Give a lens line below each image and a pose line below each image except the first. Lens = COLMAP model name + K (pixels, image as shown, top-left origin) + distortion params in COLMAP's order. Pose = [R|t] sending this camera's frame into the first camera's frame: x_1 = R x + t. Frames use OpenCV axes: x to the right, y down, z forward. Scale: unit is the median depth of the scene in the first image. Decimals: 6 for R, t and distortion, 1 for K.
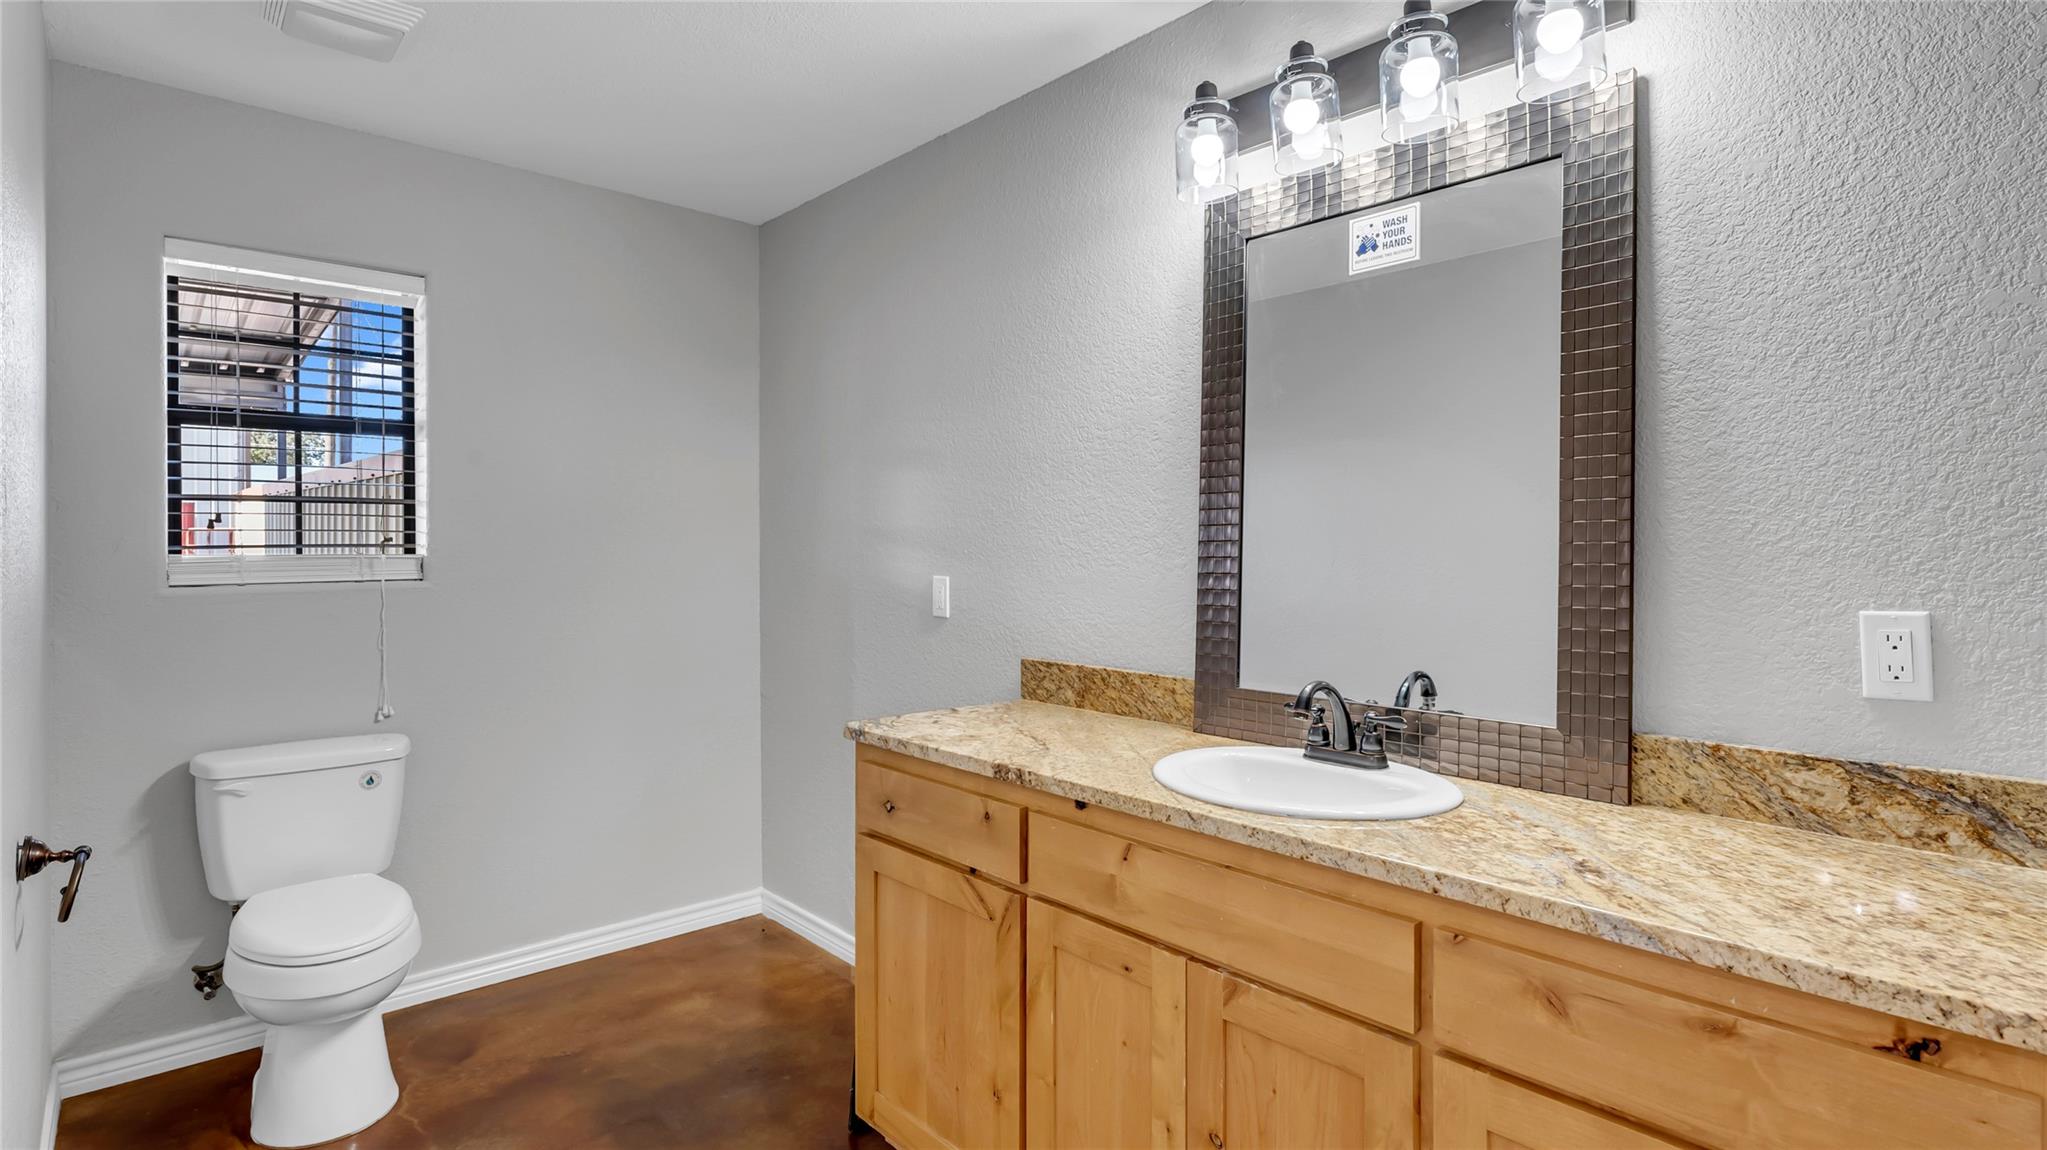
lens RADIAL K [[964.0, 0, 1024.8], [0, 964.0, 543.9], [0, 0, 1]] dist [-0.003360, -0.002333]
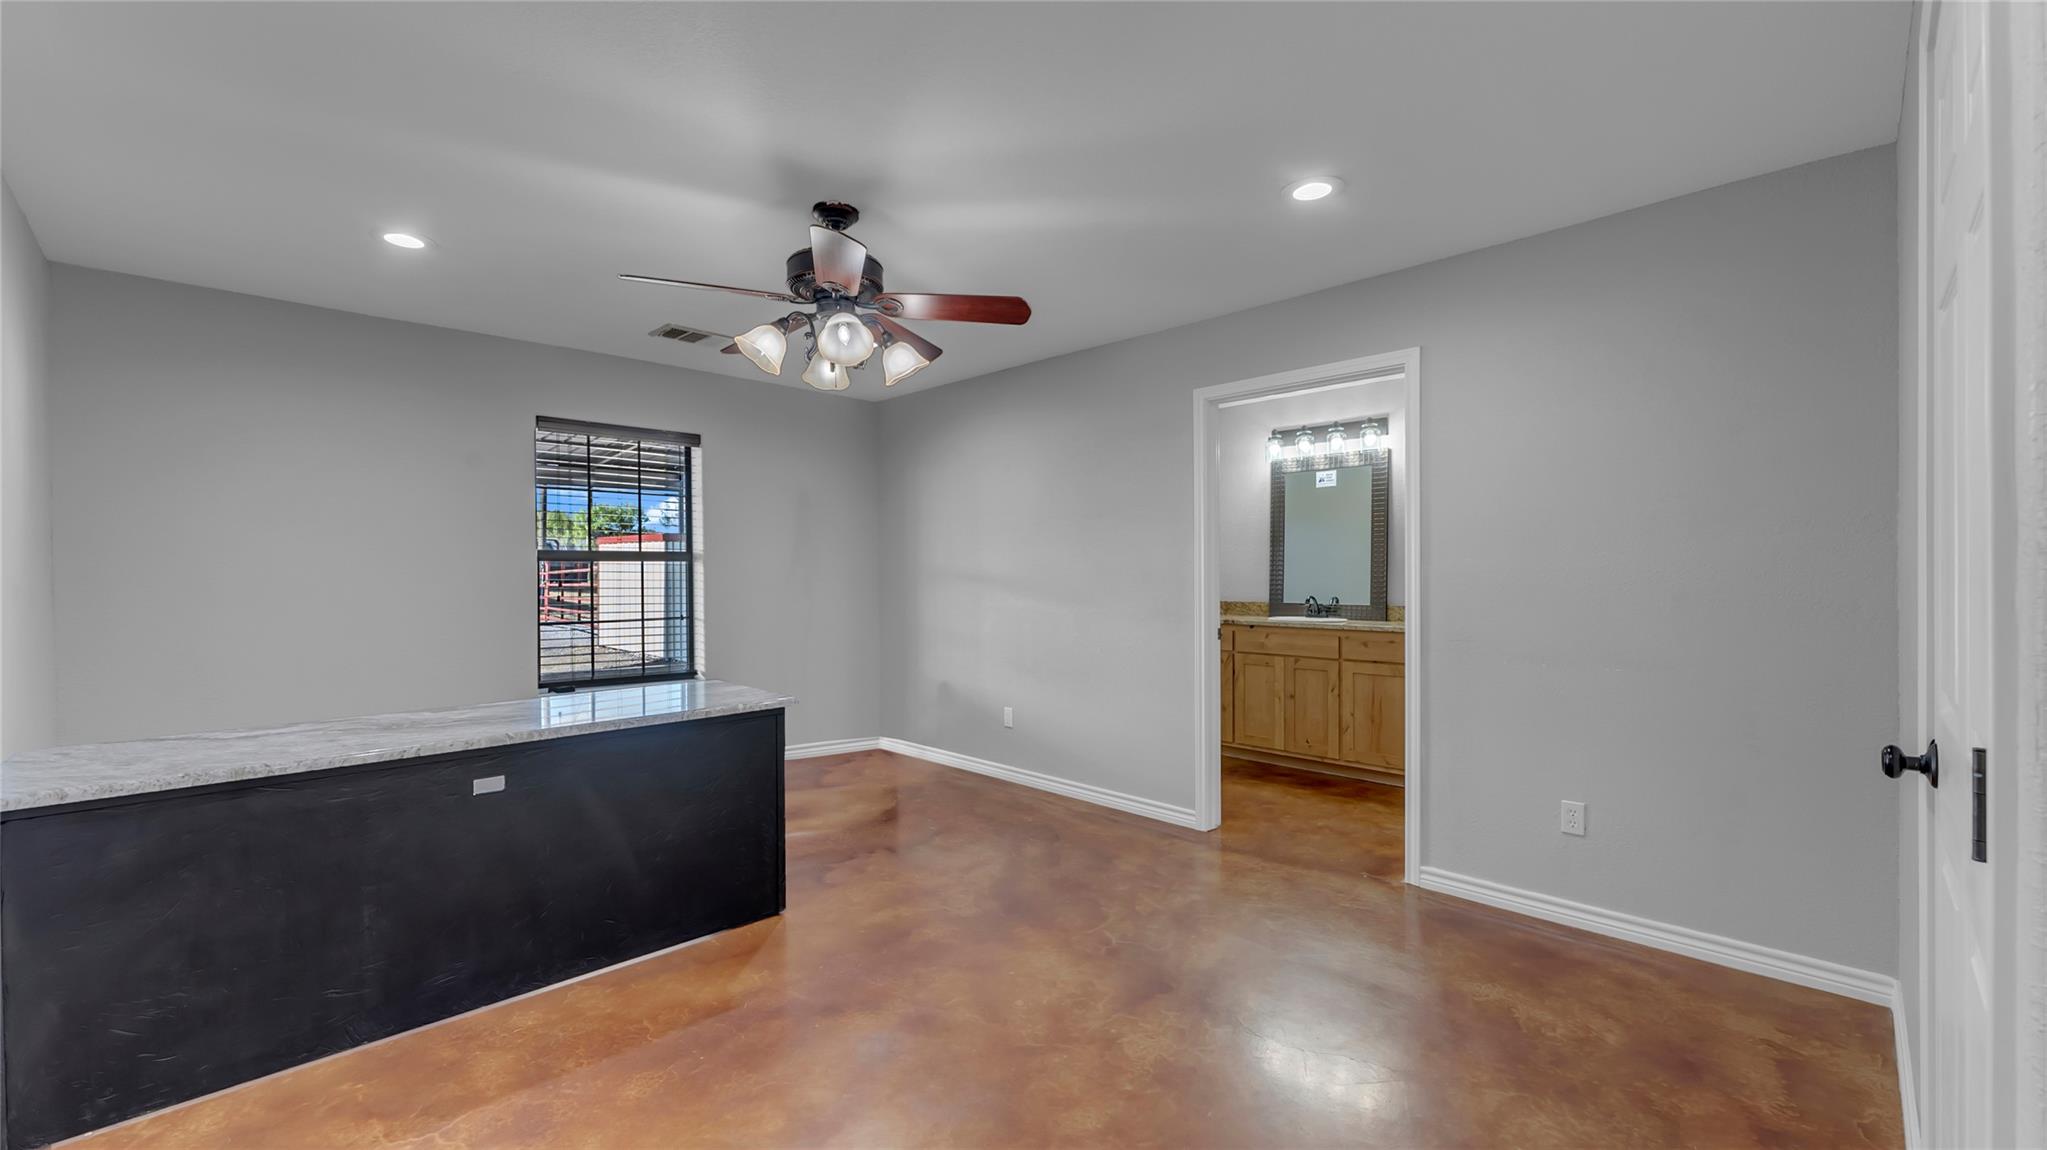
lens RADIAL K [[823.4, 0, 1005.0], [0, 823.4, 575.5], [0, 0, 1]] dist [-0.001100, -0.000490]
pose [[0.999065, -0.002117, 0.043185, -1.140976], [0.001964, 0.999992, 0.003599, 0.047996], [-0.043192, -0.003511, 0.999061, -2.414606]]
